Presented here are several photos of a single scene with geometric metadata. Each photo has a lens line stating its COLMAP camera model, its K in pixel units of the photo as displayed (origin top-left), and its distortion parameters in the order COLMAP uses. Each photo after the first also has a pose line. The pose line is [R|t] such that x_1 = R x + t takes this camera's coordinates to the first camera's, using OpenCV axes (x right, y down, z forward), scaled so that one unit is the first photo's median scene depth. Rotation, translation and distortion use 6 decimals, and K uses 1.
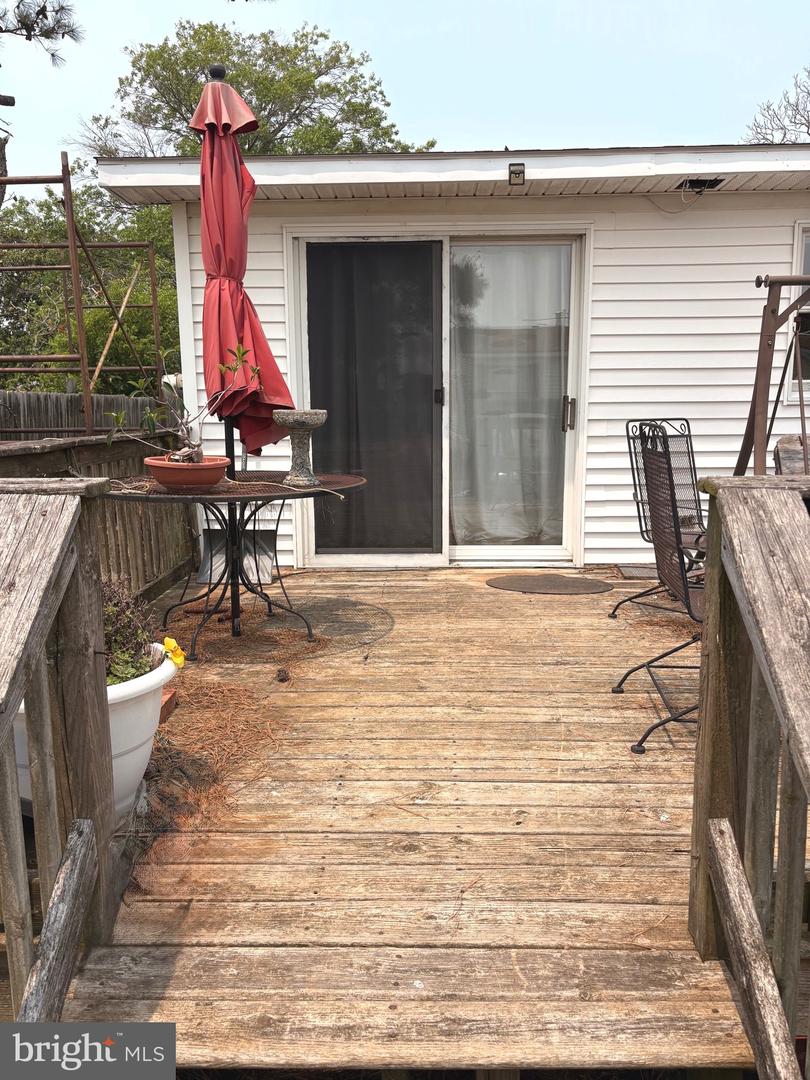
lens RADIAL K [[811.3, 0, 407.3], [0, 811.3, 541.1], [0, 0, 1]] dist [0.009786, -0.006905]
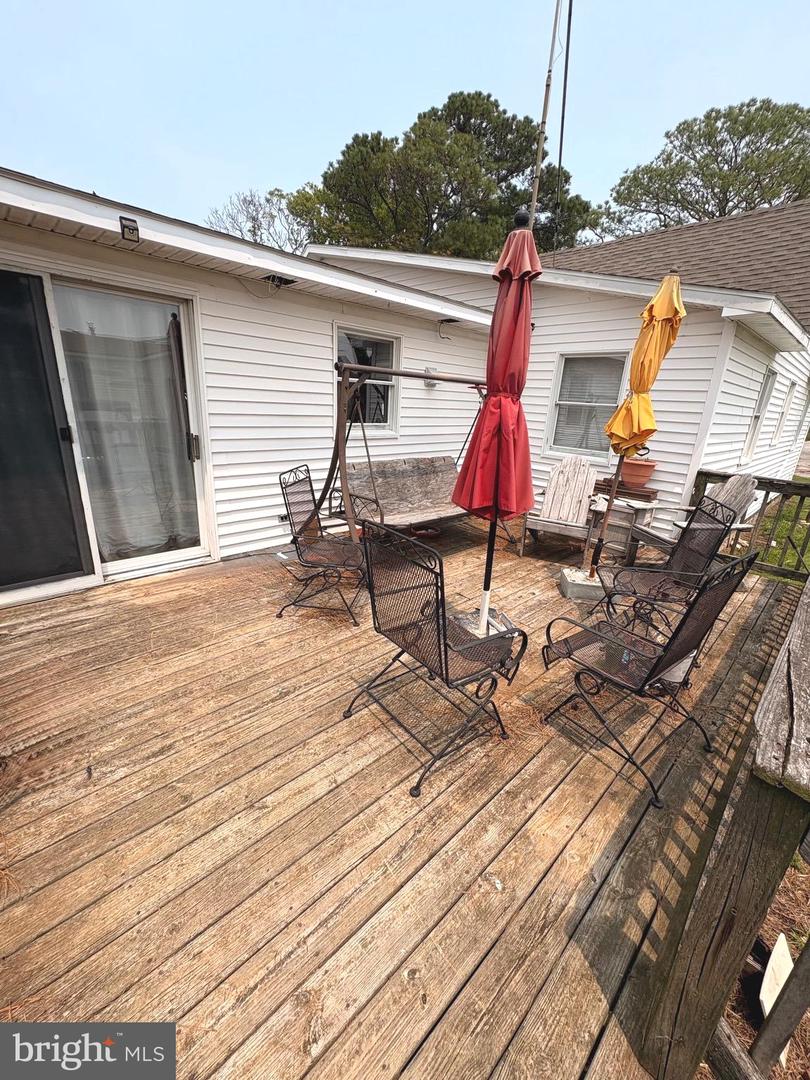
lens RADIAL K [[428.5, 0, 405.2], [0, 428.5, 538.3], [0, 0, 1]] dist [-0.001154, -0.000204]
pose [[0.701971, -0.173481, 0.690754, -0.064460], [0.054520, 0.980123, 0.190750, -0.138816], [-0.710116, -0.096241, 0.697476, 0.304969]]
